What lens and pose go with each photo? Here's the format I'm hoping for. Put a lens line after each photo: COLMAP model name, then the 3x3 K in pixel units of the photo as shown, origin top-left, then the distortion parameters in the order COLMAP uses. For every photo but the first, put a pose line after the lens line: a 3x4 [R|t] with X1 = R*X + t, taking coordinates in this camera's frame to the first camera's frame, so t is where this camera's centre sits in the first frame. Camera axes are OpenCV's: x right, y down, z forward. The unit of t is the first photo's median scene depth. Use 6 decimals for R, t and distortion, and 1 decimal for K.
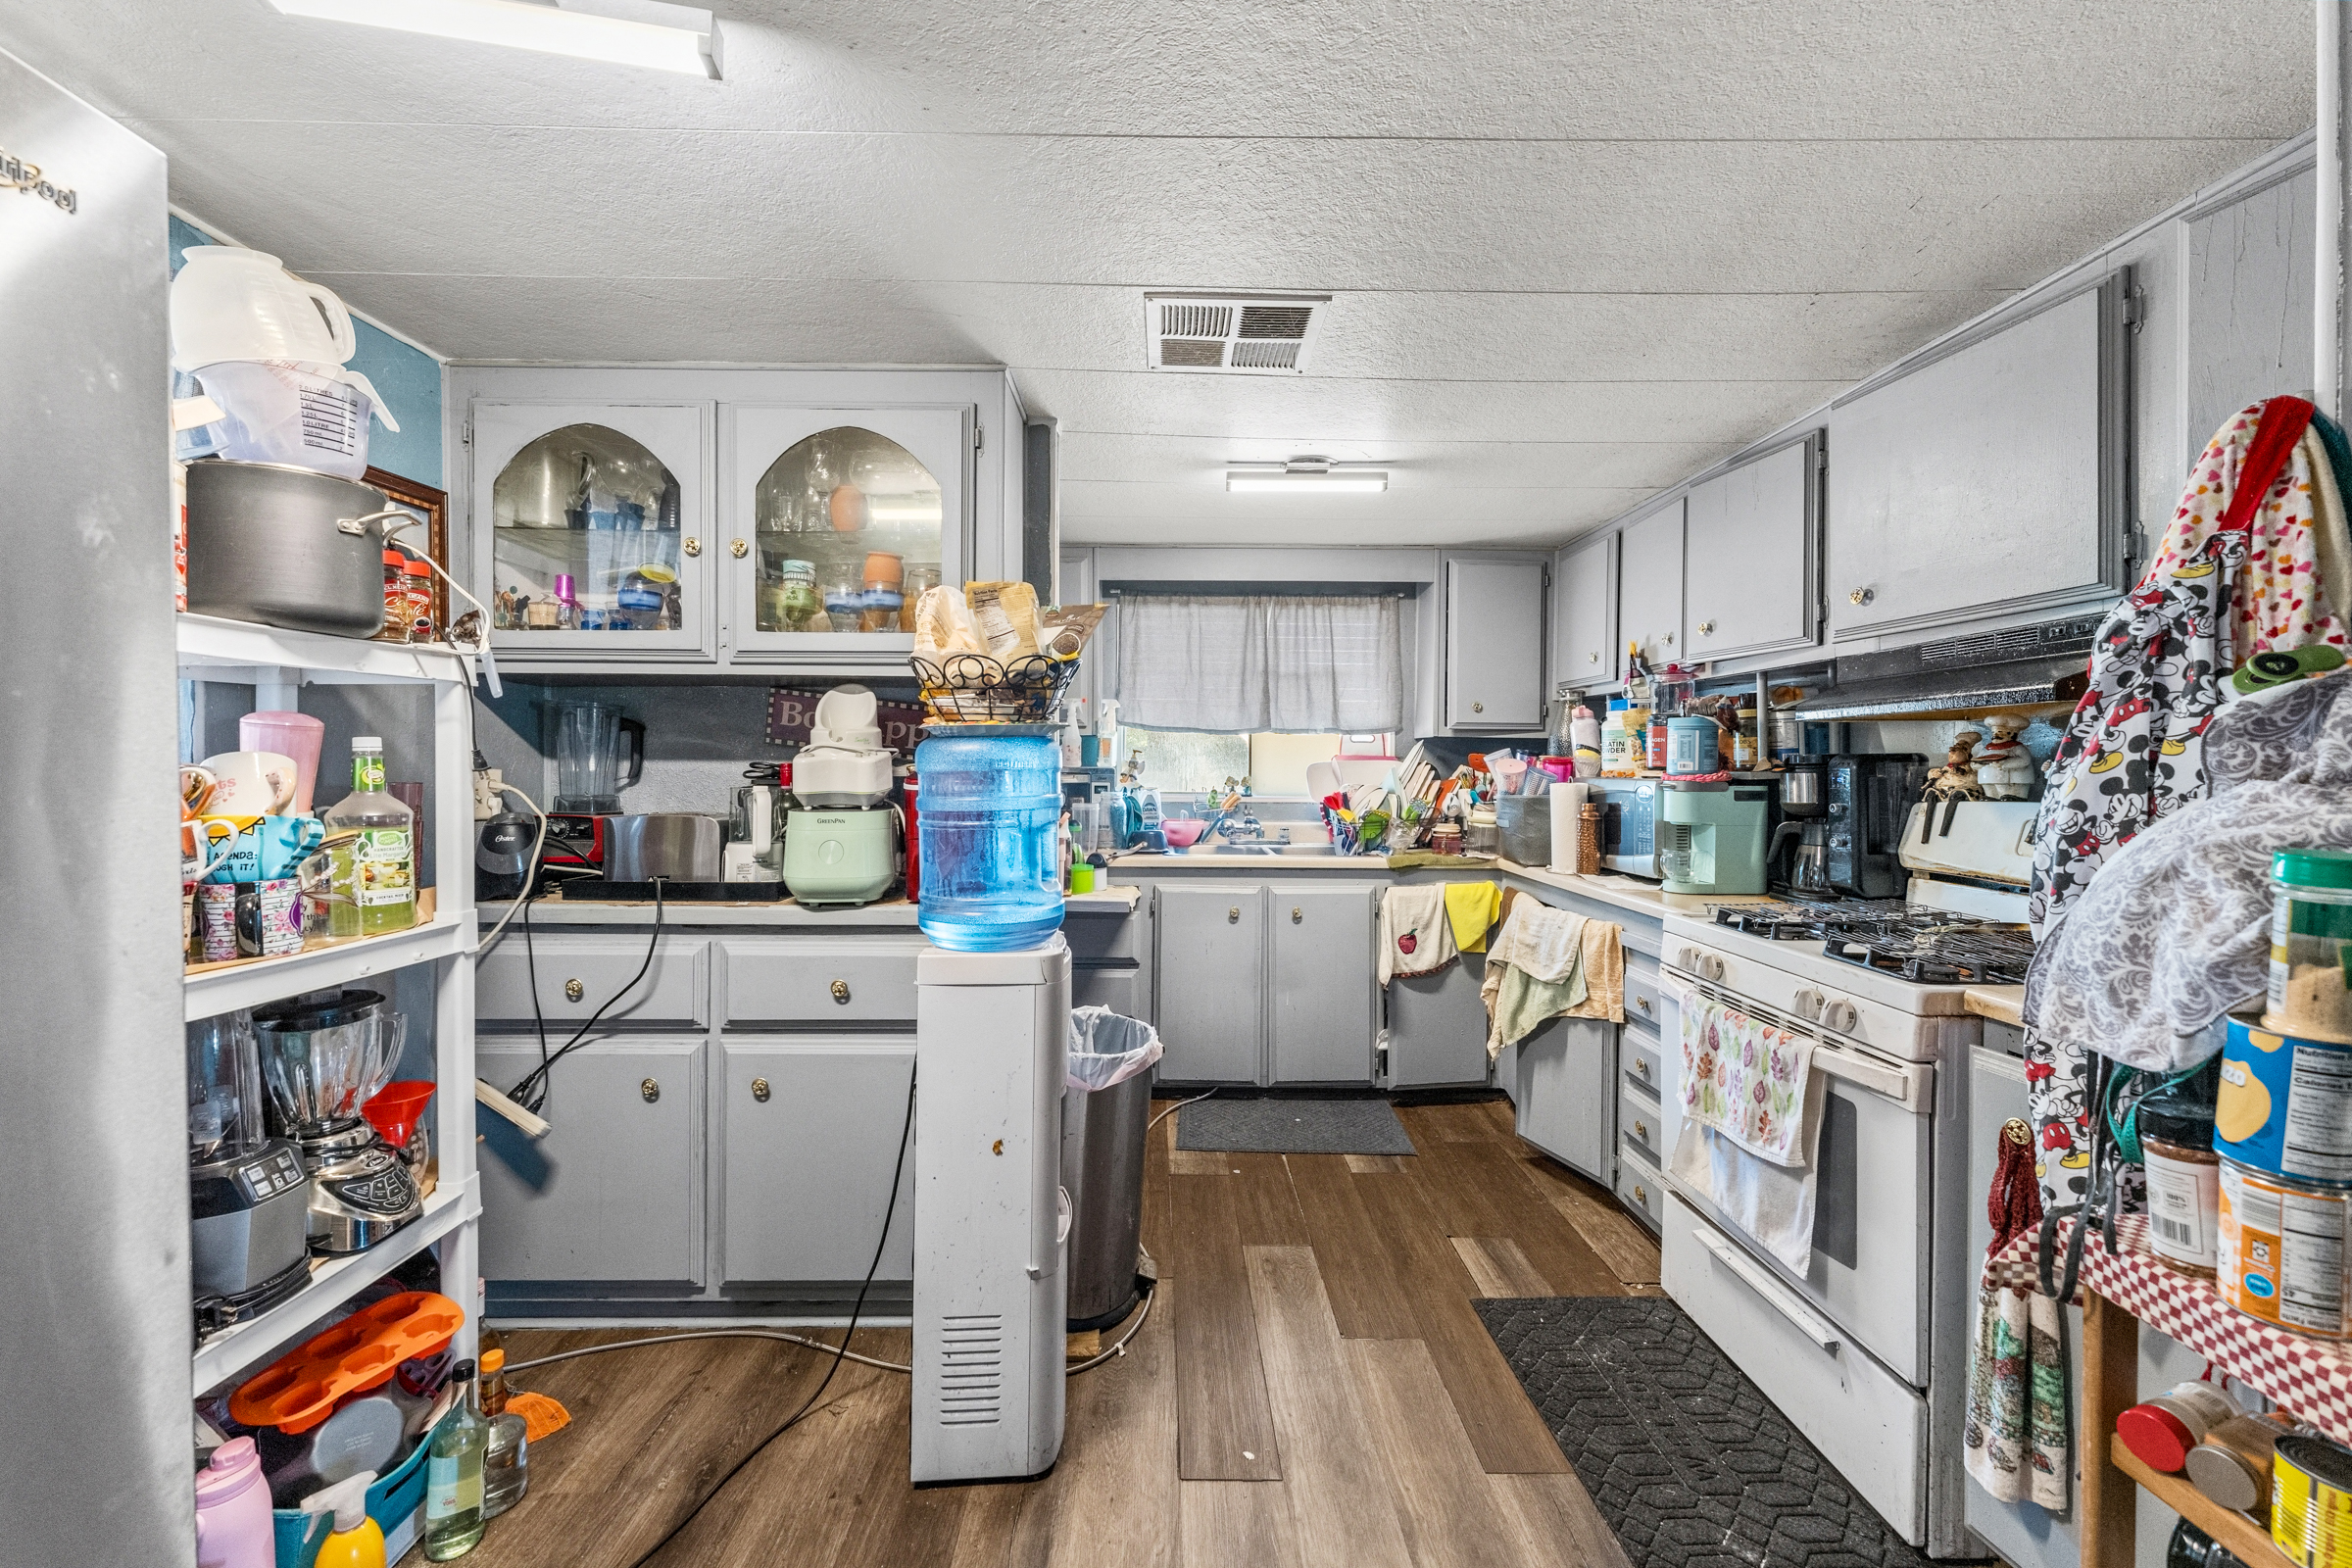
lens RADIAL K [[950.3, 0, 1167.7], [0, 950.3, 773.5], [0, 0, 1]] dist [0.001031, 0.000067]
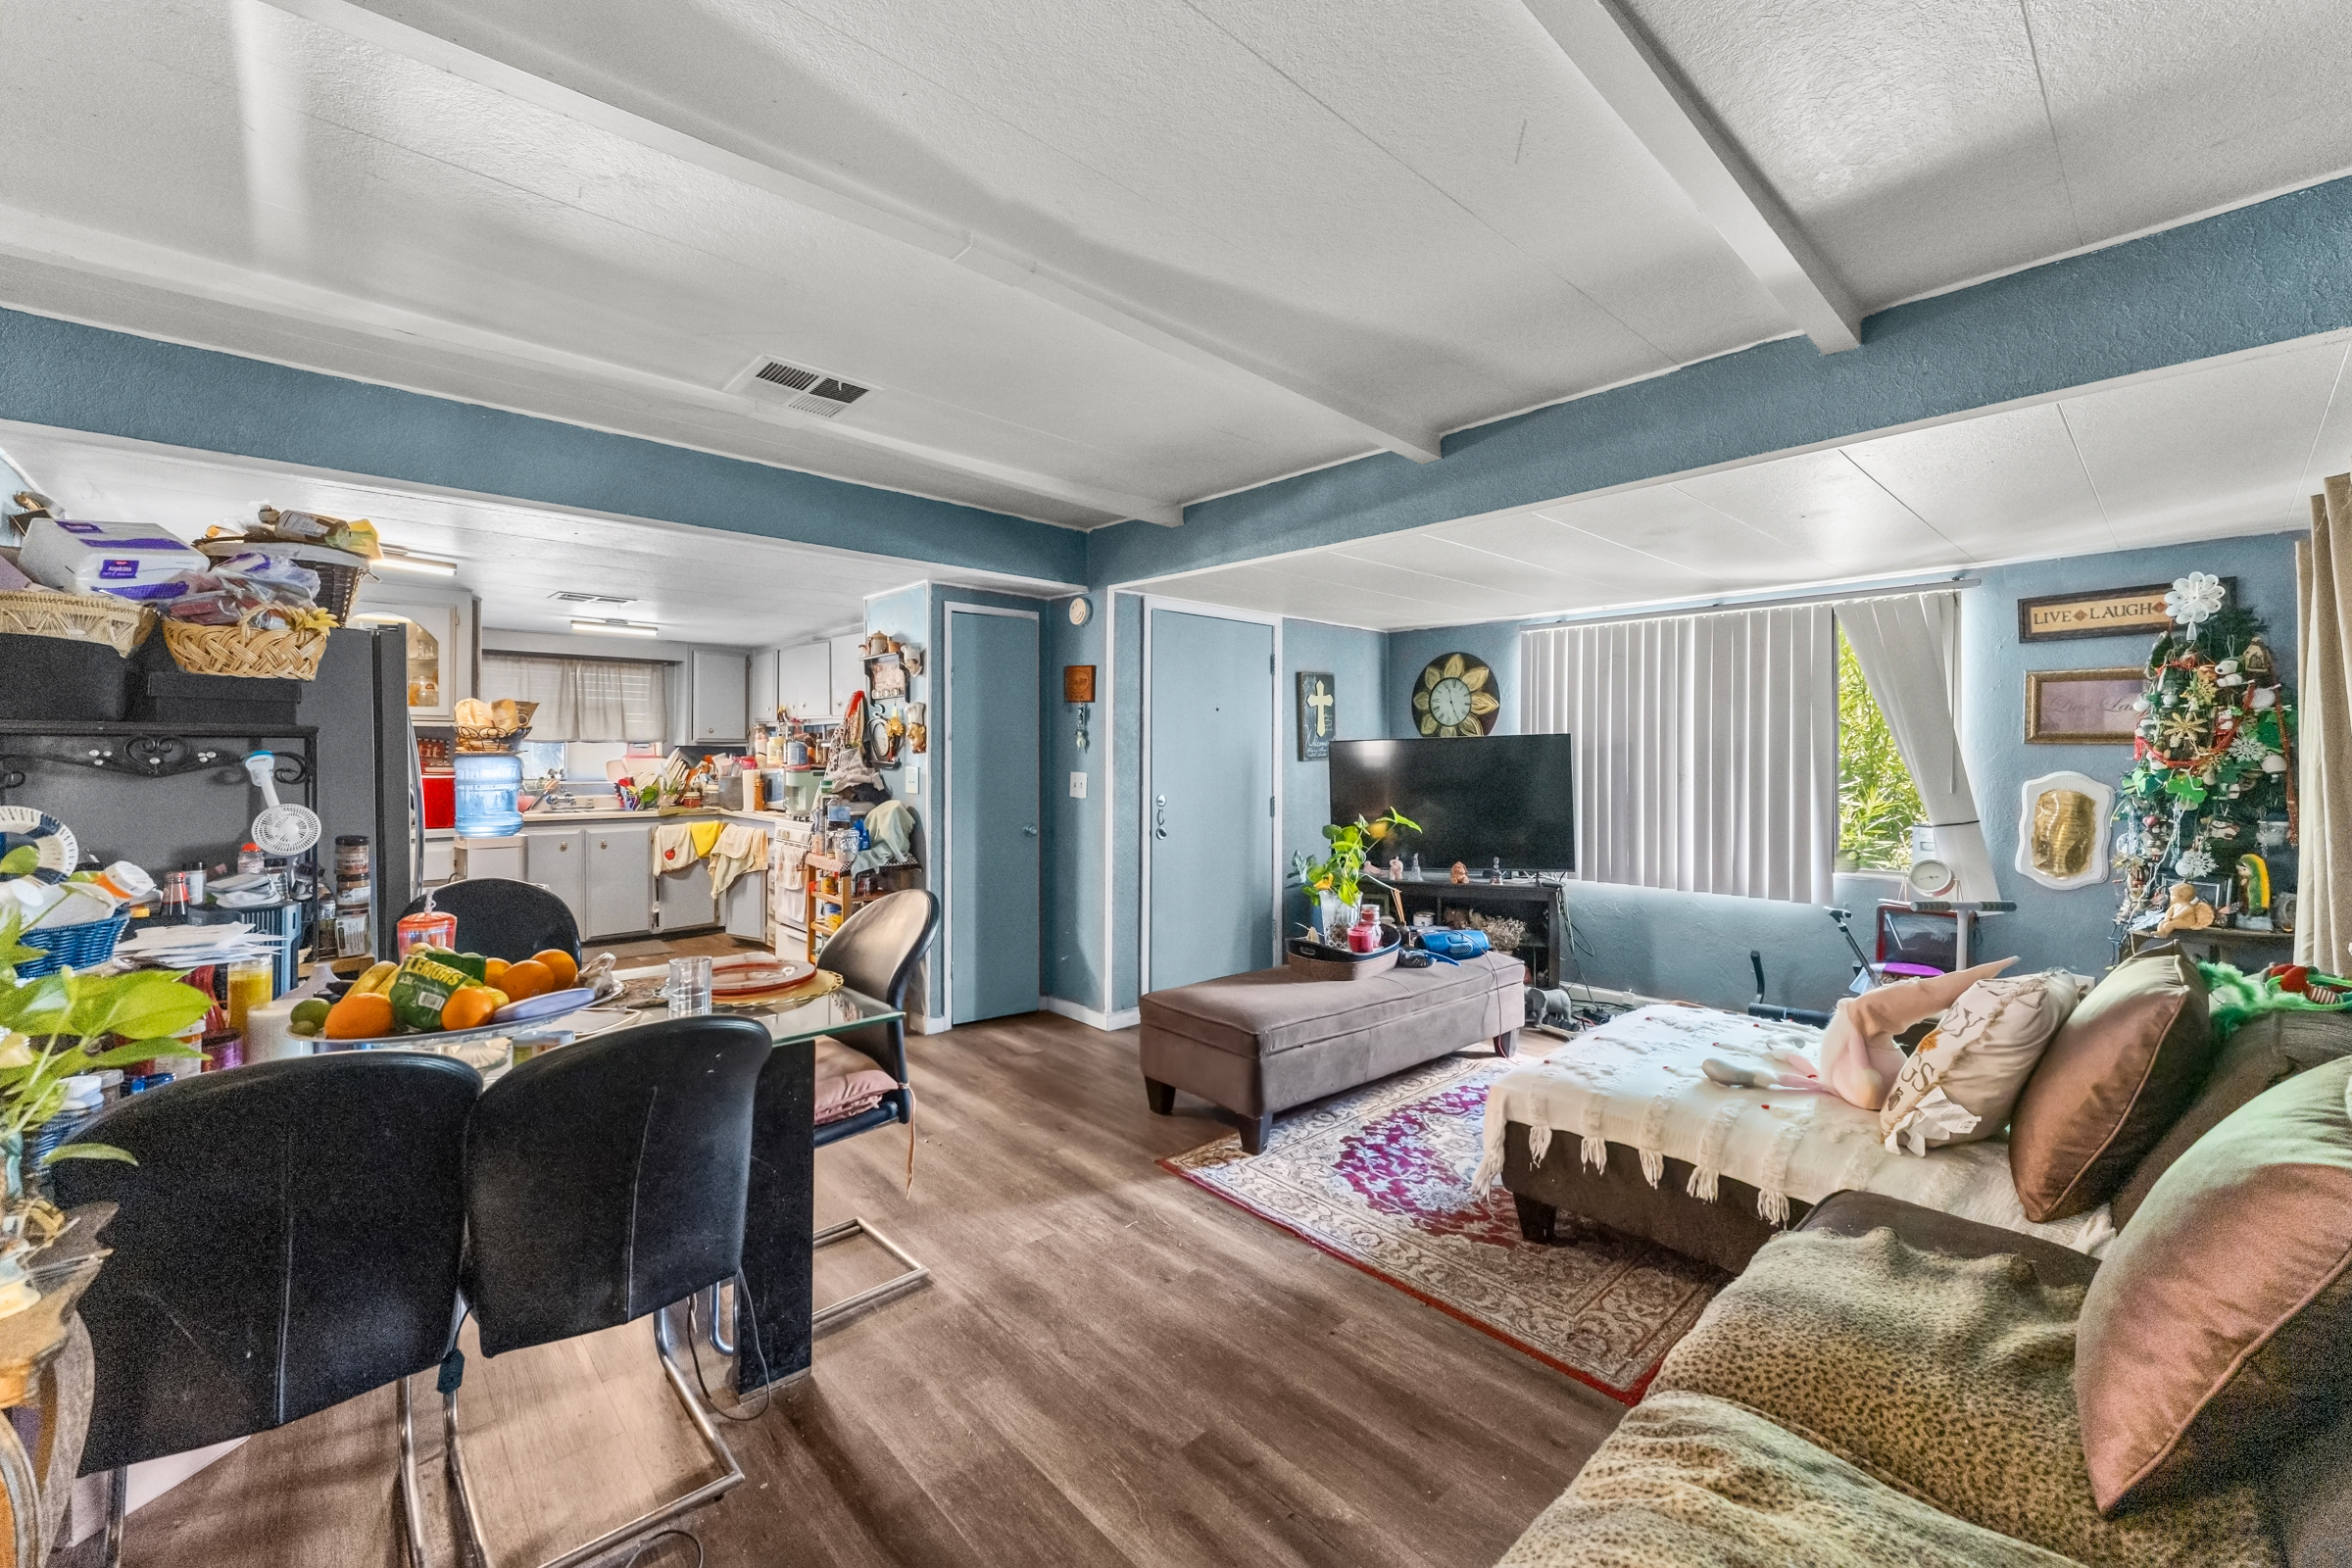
lens RADIAL K [[944.1, 0, 1170.7], [0, 944.1, 752.4], [0, 0, 1]] dist [-0.000241, -0.000076]
pose [[0.745920, -0.003478, 0.666027, -0.332026], [0.008815, 0.999950, -0.004651, -0.012728], [-0.665978, 0.009340, 0.745913, -1.387843]]
